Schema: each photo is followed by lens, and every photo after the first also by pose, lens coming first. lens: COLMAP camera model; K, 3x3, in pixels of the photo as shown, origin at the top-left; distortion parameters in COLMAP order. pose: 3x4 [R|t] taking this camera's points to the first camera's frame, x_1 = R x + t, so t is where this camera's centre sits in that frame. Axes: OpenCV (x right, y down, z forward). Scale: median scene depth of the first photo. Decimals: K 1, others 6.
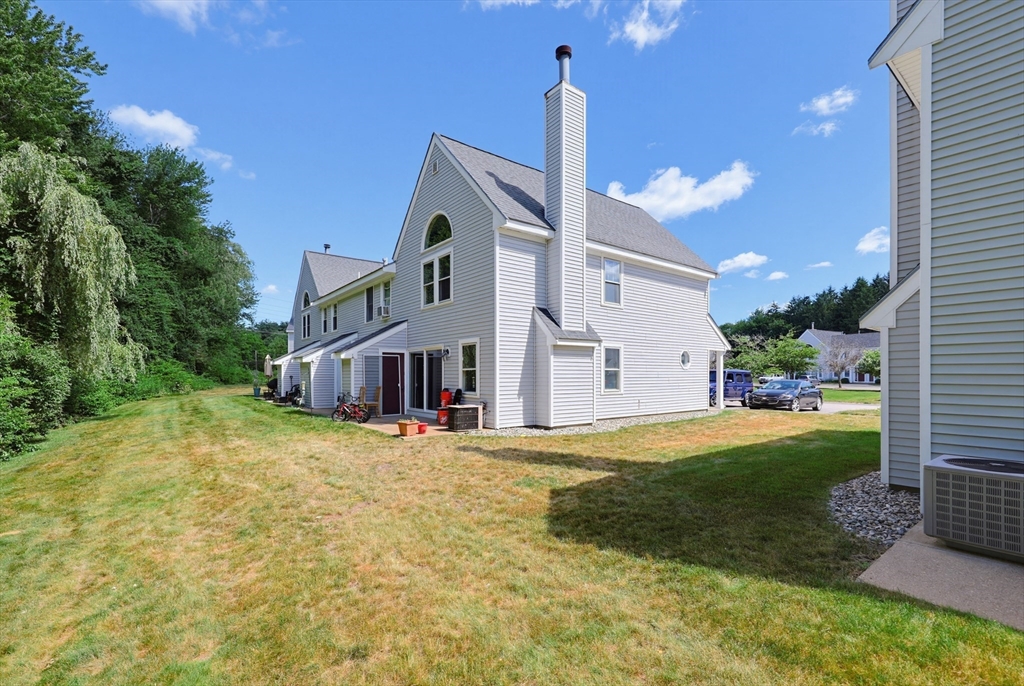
lens RADIAL K [[430.9, 0, 562.9], [0, 430.9, 380.5], [0, 0, 1]] dist [0.002106, -0.000661]
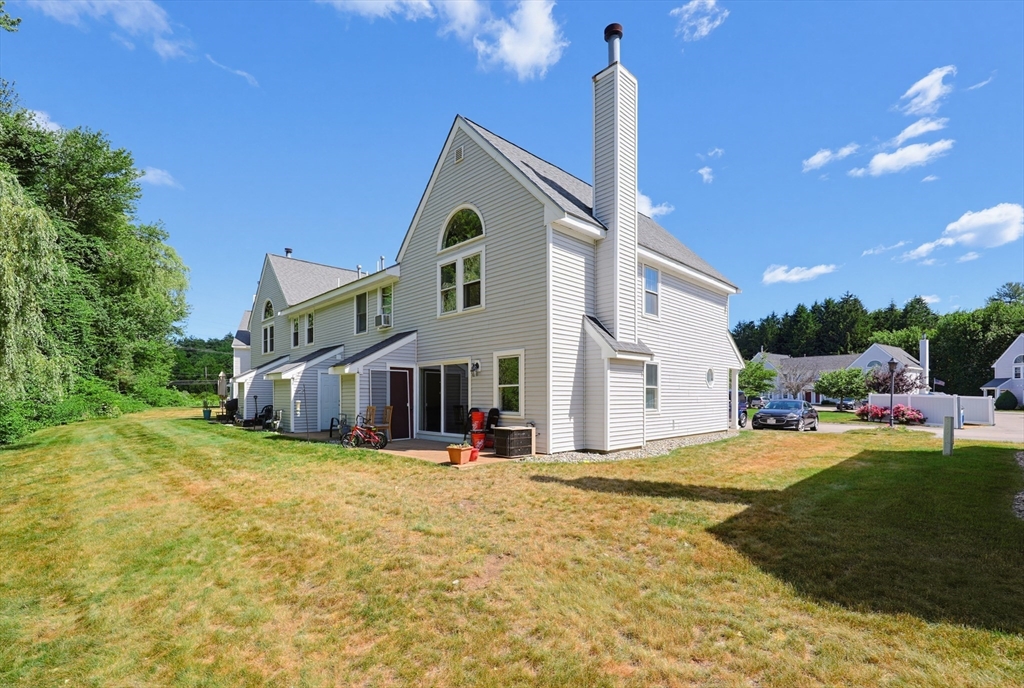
lens RADIAL K [[430.9, 0, 549.0], [0, 430.9, 401.4], [0, 0, 1]] dist [0.002106, -0.000661]
pose [[0.994602, -0.001548, 0.103752, -0.209465], [0.001886, 0.999993, -0.003161, 0.008024], [-0.103746, 0.003339, 0.994598, 0.116276]]
